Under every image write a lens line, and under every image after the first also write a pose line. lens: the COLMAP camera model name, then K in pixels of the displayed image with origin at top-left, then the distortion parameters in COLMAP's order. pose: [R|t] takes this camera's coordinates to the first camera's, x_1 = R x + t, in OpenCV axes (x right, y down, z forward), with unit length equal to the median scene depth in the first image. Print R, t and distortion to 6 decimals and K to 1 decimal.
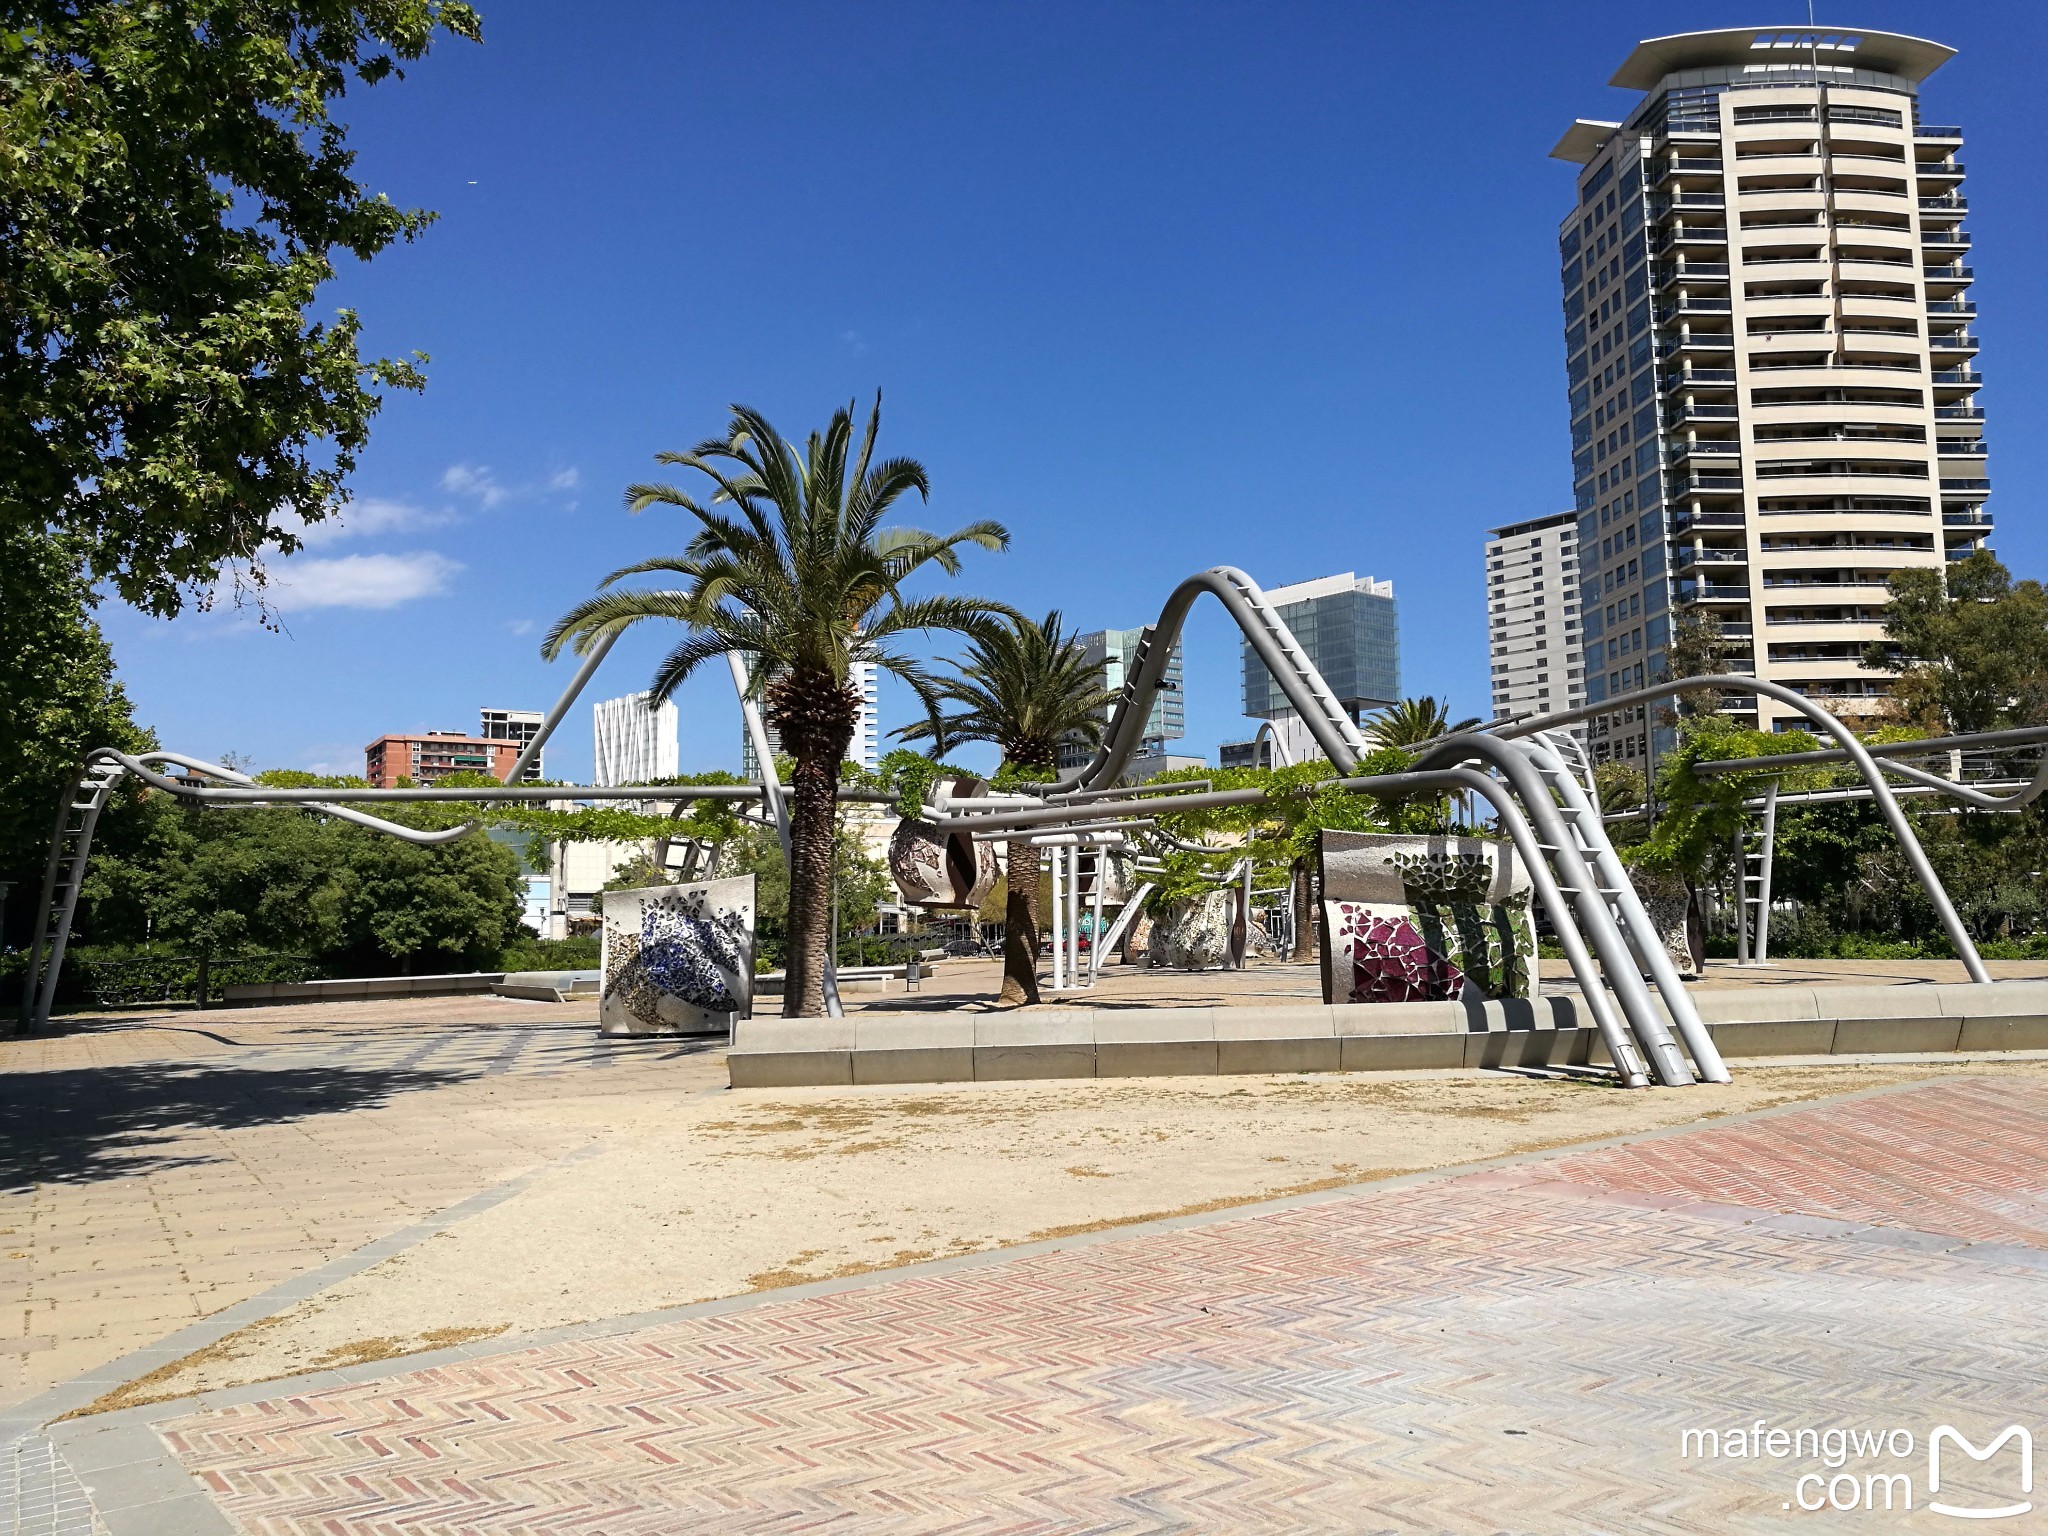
lens RADIAL K [[1603.1, 0, 1031.7], [0, 1603.1, 769.7], [0, 0, 1]] dist [0.009926, 0.003414]
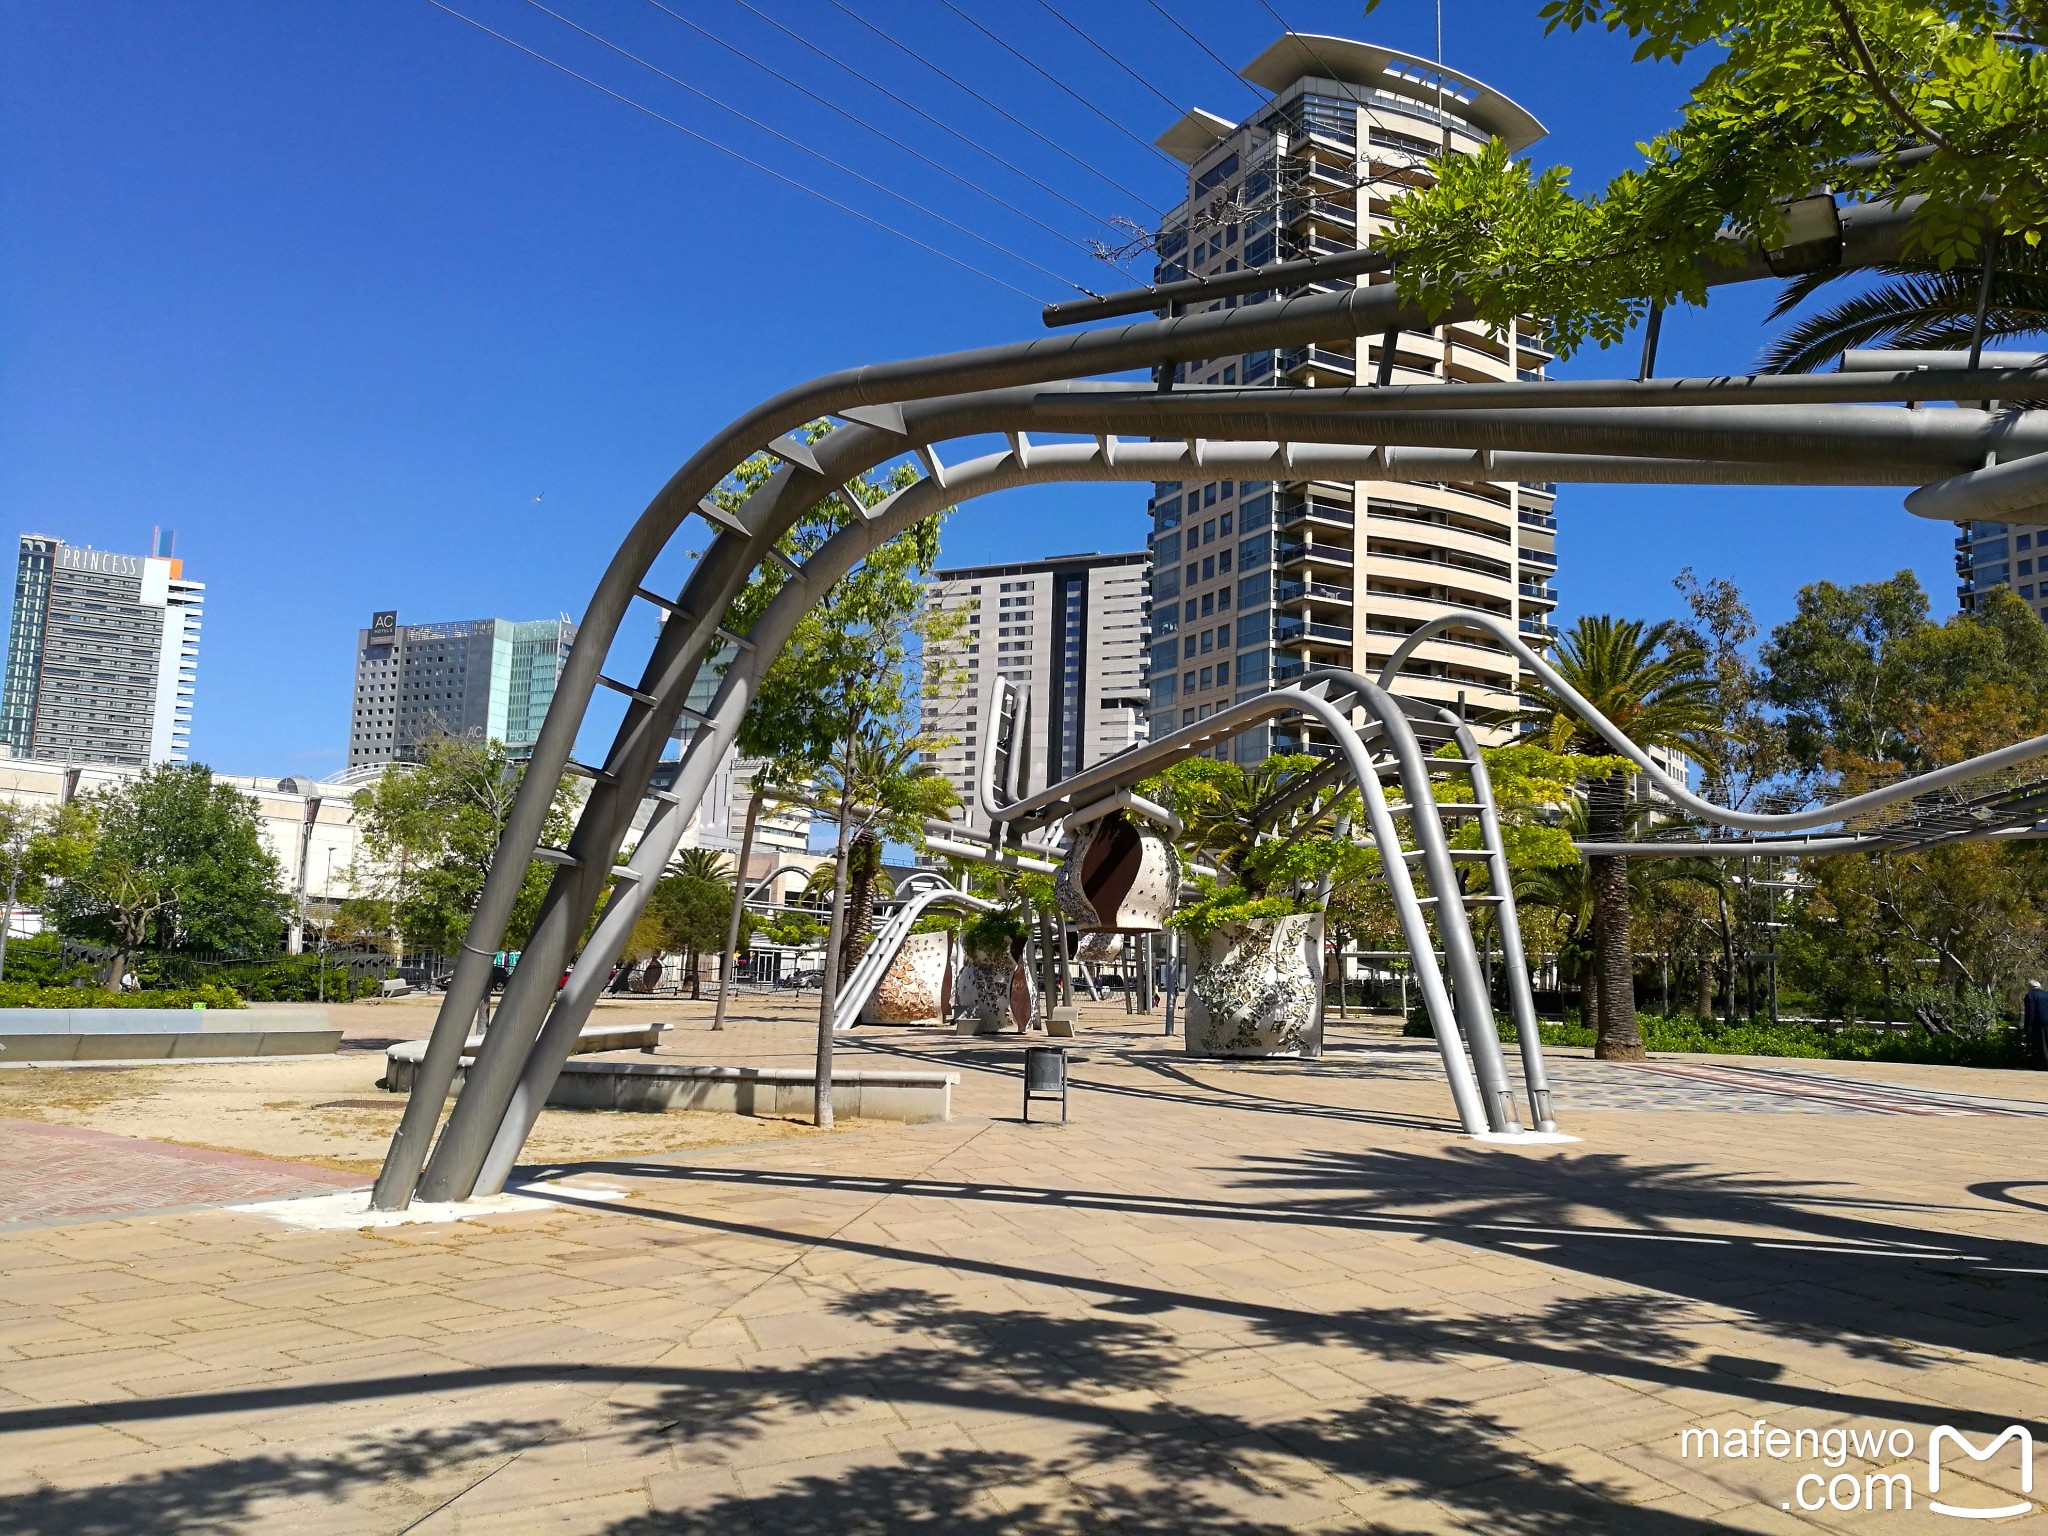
lens RADIAL K [[1611.9, 0, 1036.2], [0, 1611.9, 775.7], [0, 0, 1]] dist [-0.000037, -0.005882]
pose [[0.914370, 0.097974, 0.392846, -0.076715], [-0.089168, 0.995187, -0.040651, 0.023793], [-0.394938, 0.002141, 0.918705, 0.213280]]
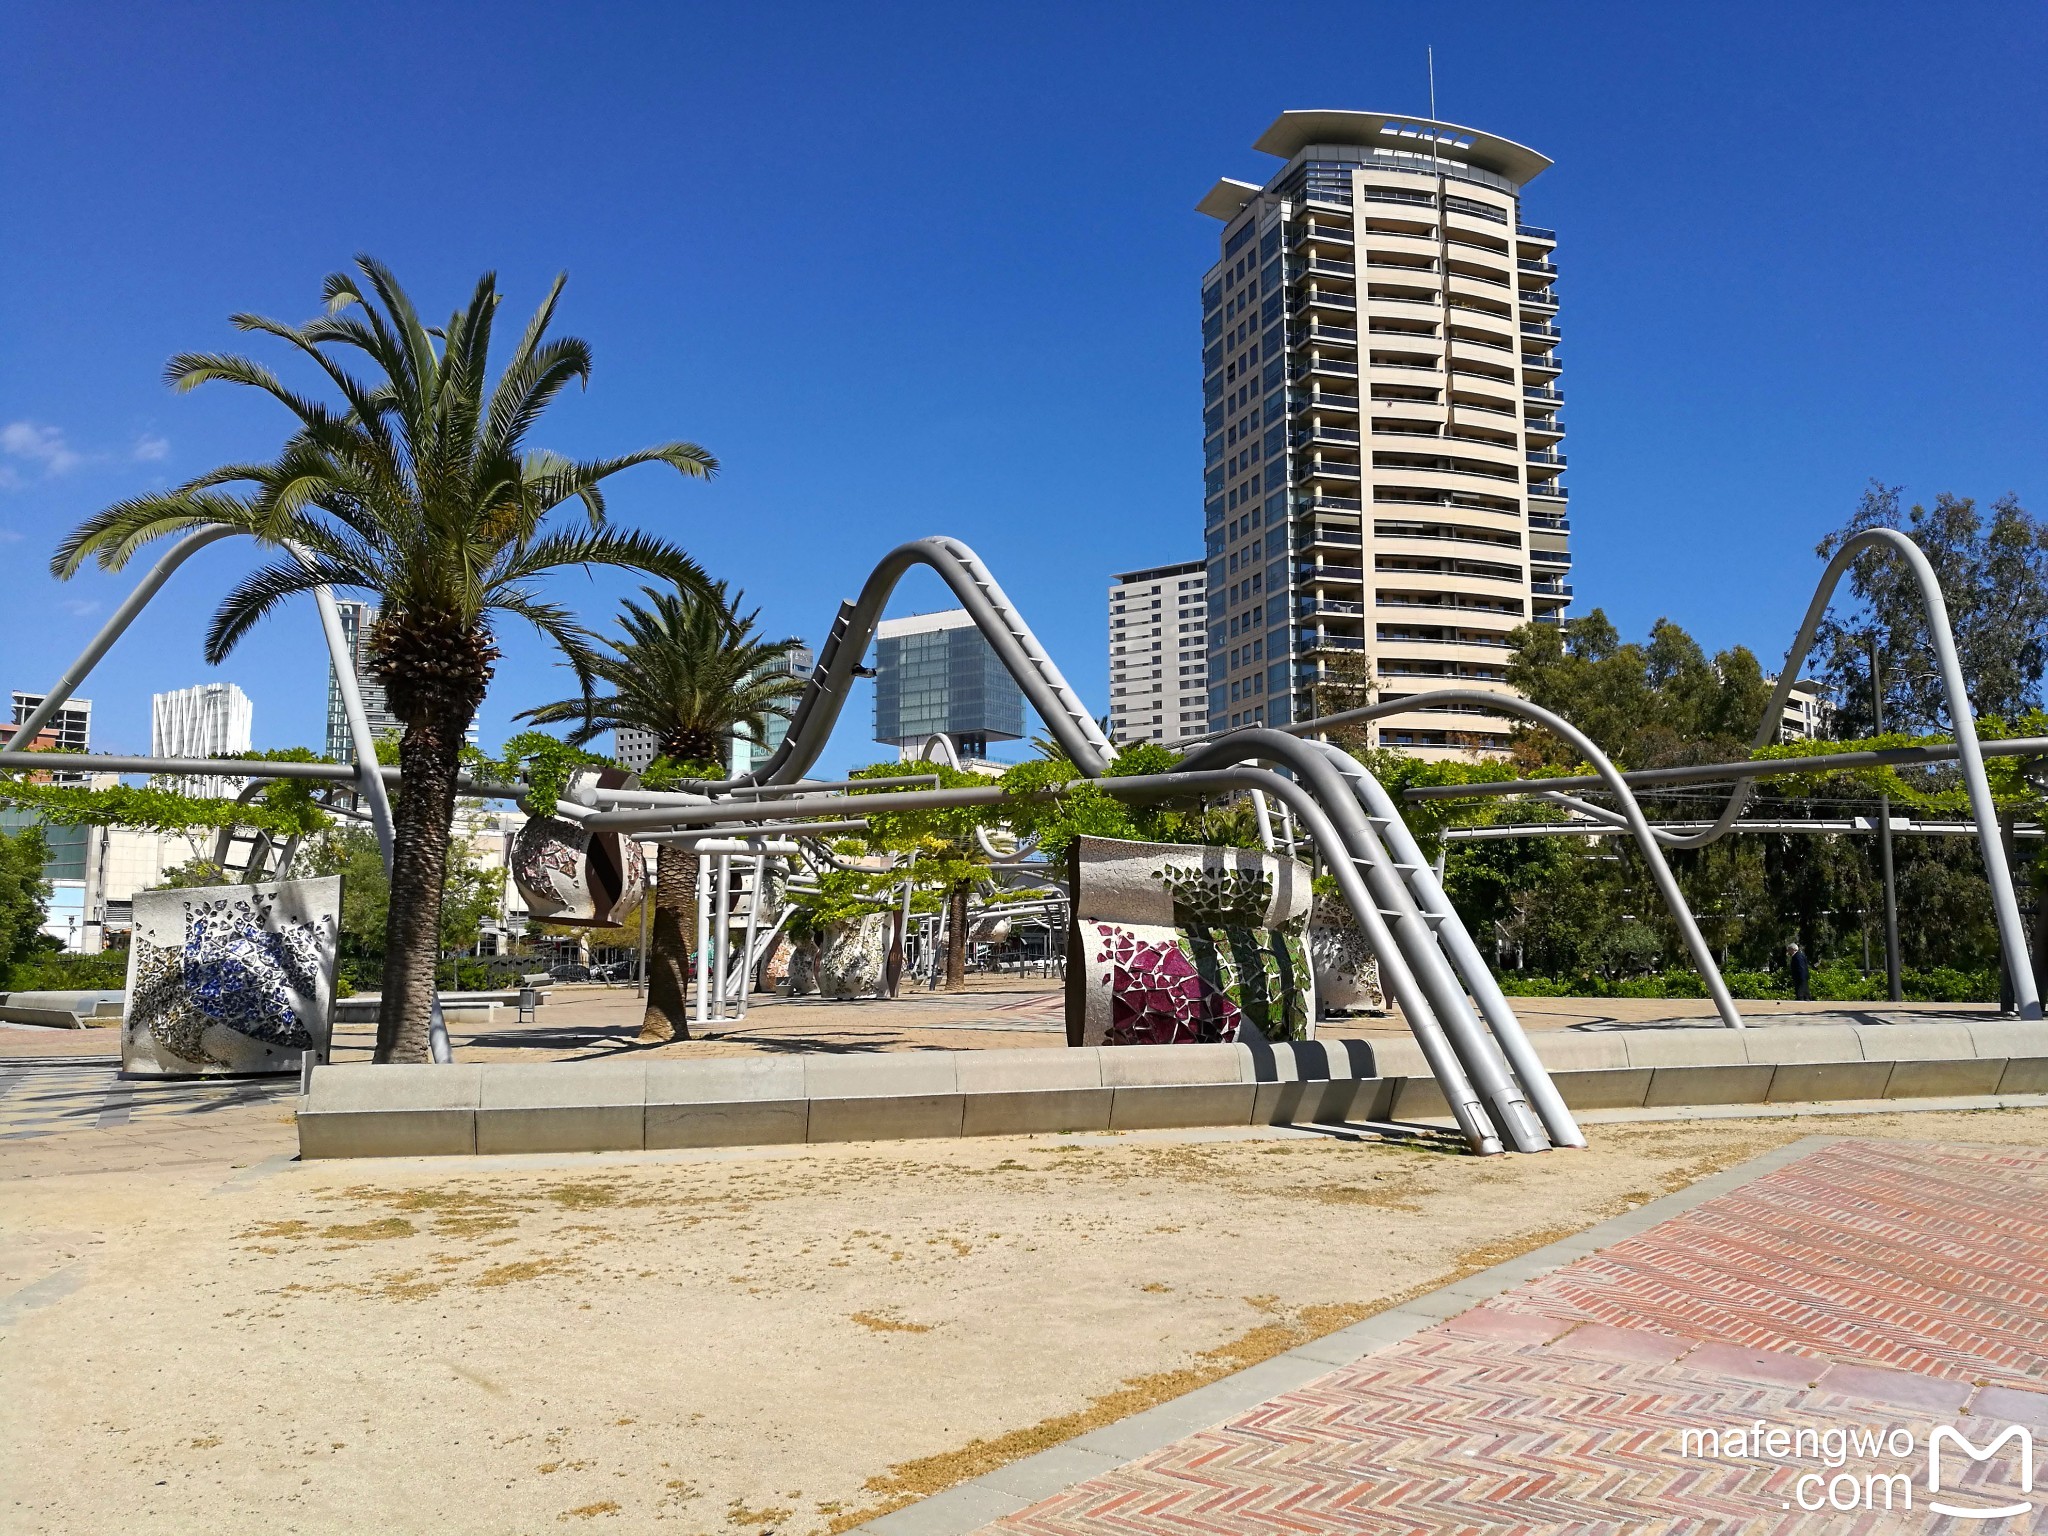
lens RADIAL K [[1597.8, 0, 1031.5], [0, 1597.8, 779.8], [0, 0, 1]] dist [0.082052, -0.330473]
pose [[0.971118, 0.042304, 0.234818, -0.006451], [-0.039604, 0.999084, -0.016205, 0.003870], [-0.235289, 0.006437, 0.971904, 0.033105]]
